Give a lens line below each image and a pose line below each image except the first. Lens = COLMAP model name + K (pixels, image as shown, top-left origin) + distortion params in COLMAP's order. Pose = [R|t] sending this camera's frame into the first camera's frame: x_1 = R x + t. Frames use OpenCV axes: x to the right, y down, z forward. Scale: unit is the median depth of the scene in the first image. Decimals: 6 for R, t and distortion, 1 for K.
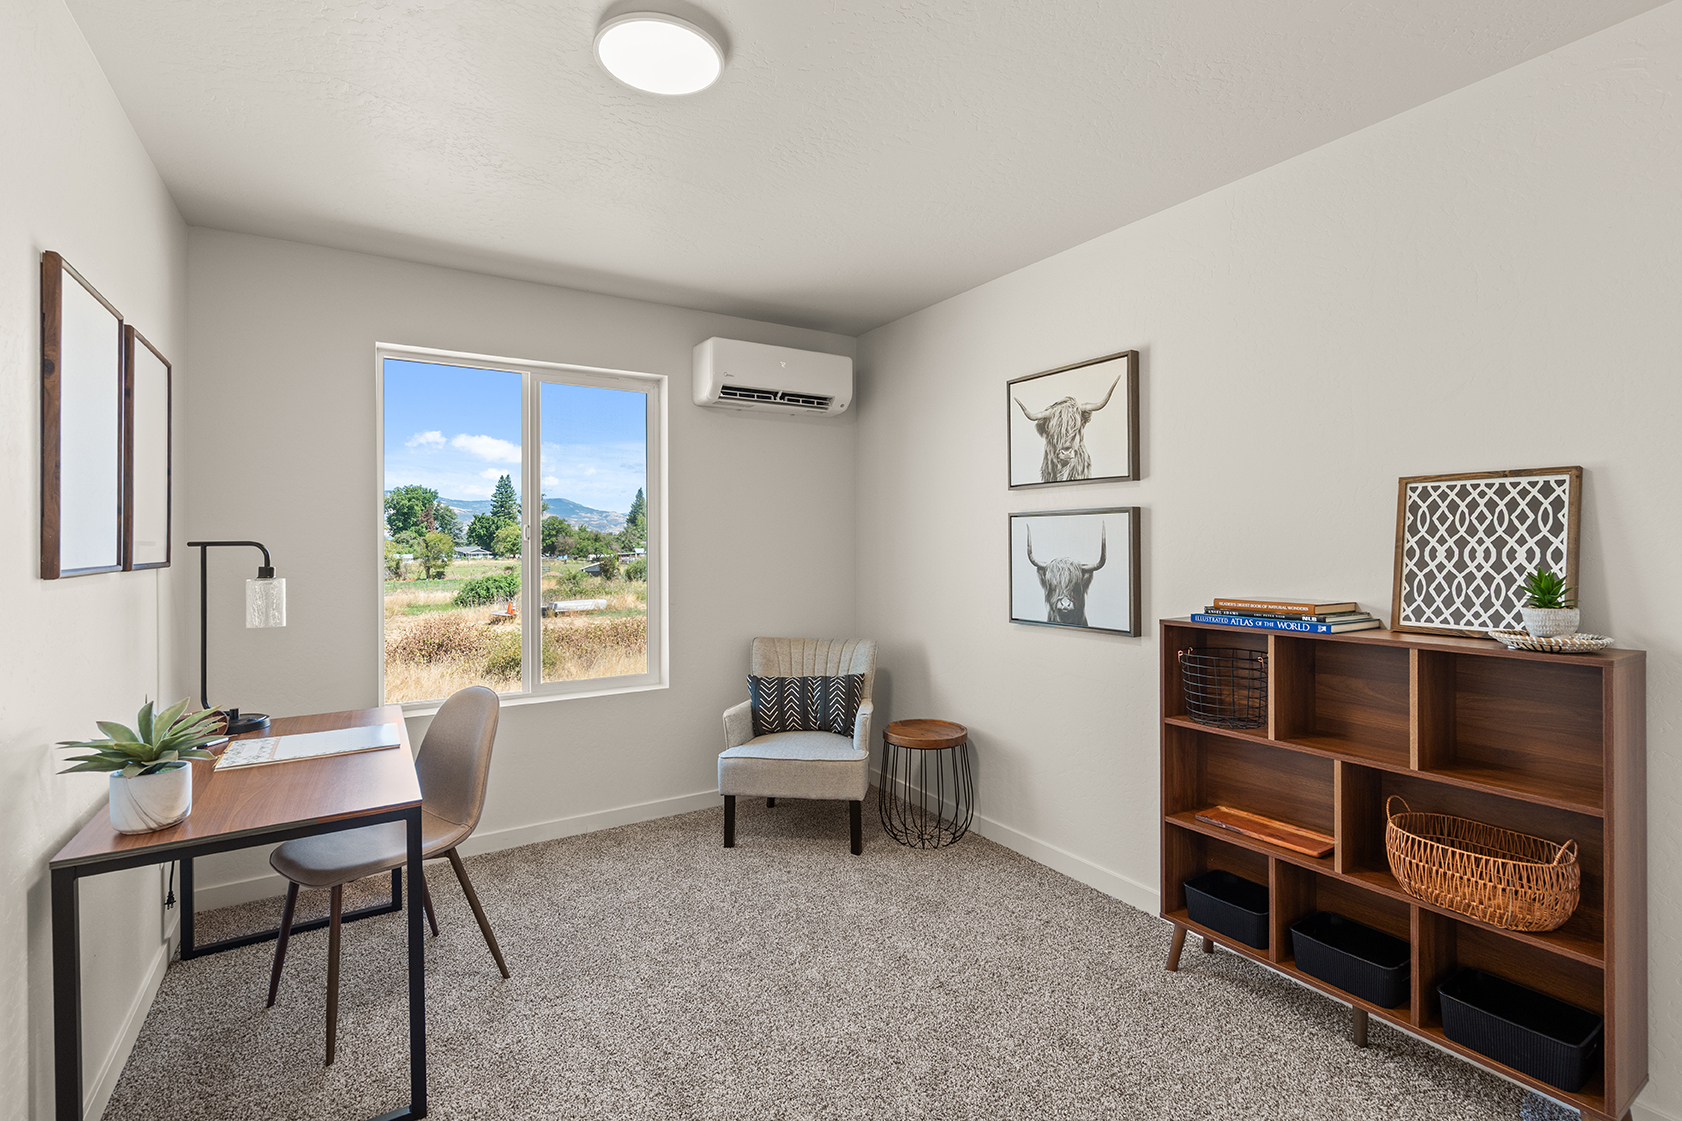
lens RADIAL K [[770.3, 0, 843.1], [0, 770.3, 546.2], [0, 0, 1]] dist [-0.000630, -0.000455]
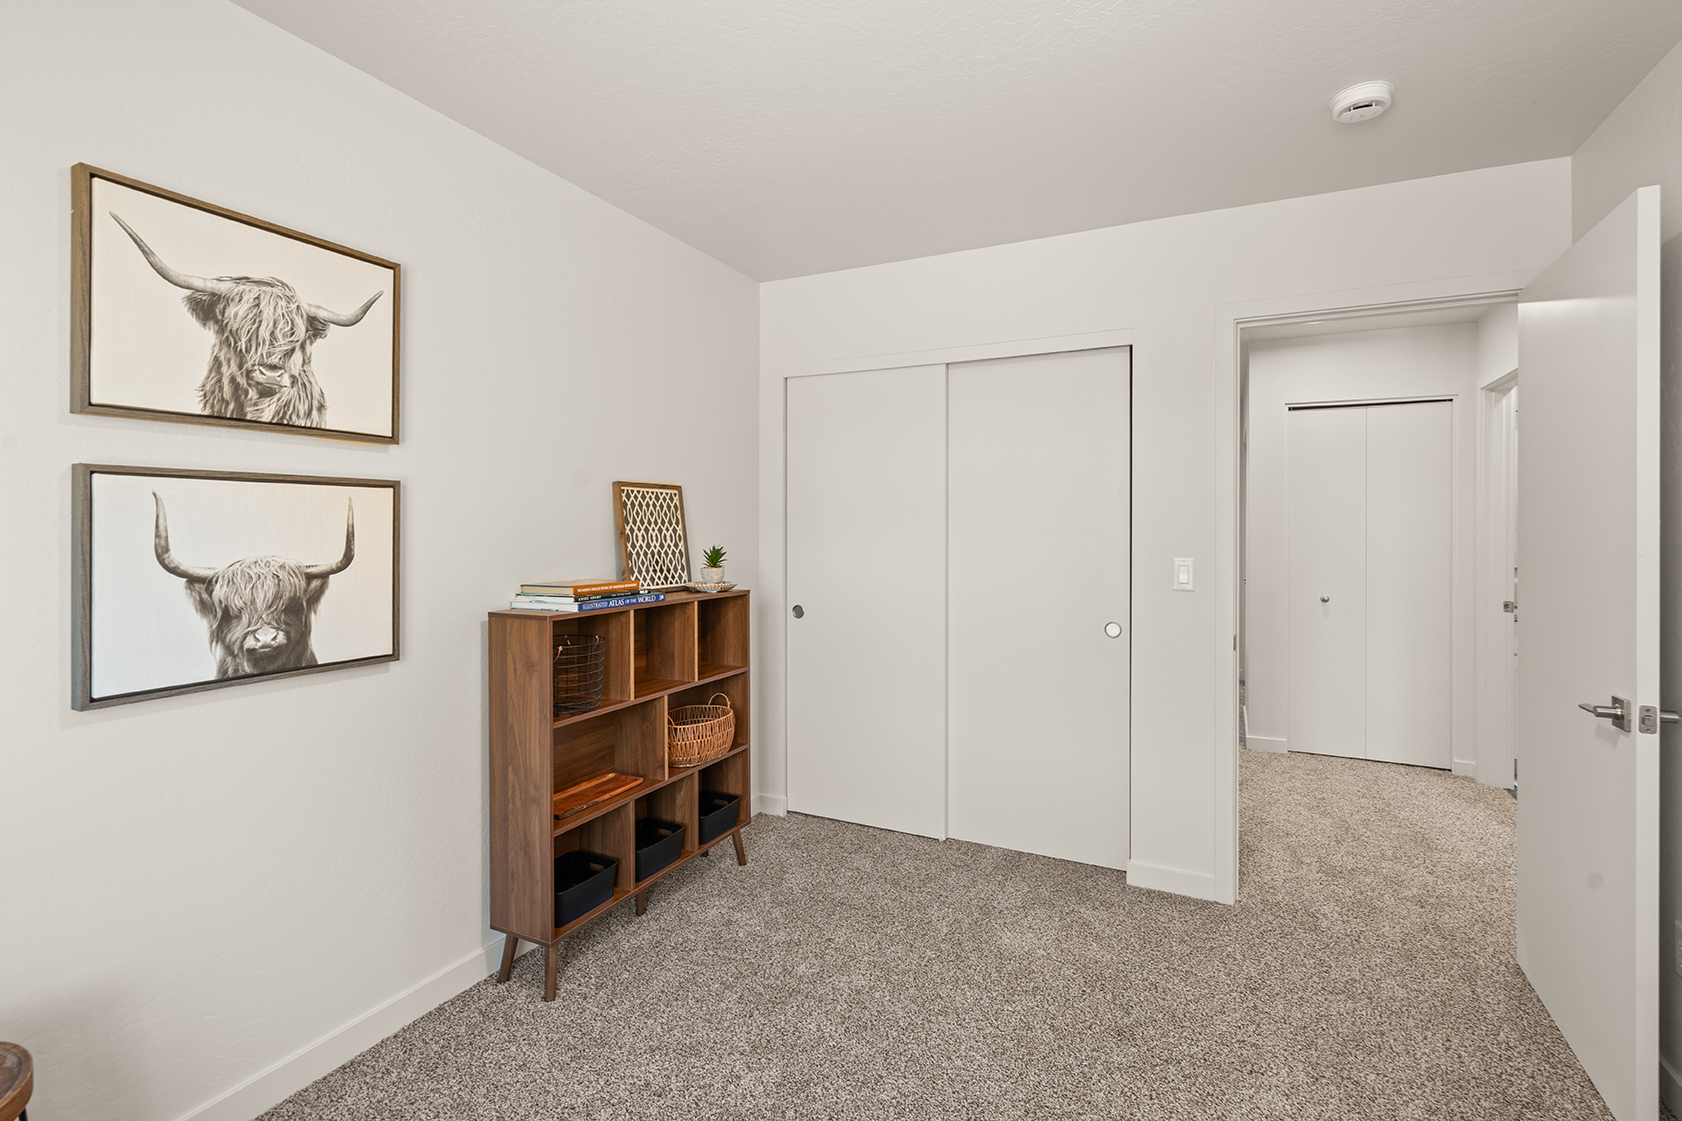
lens RADIAL K [[770.3, 0, 862.6], [0, 770.3, 533.7], [0, 0, 1]] dist [-0.000630, -0.000455]
pose [[-0.532201, -0.001296, 0.846617, -0.441323], [0.006683, 0.999961, 0.005731, -0.002540], [-0.846592, 0.008708, -0.532171, 0.953589]]
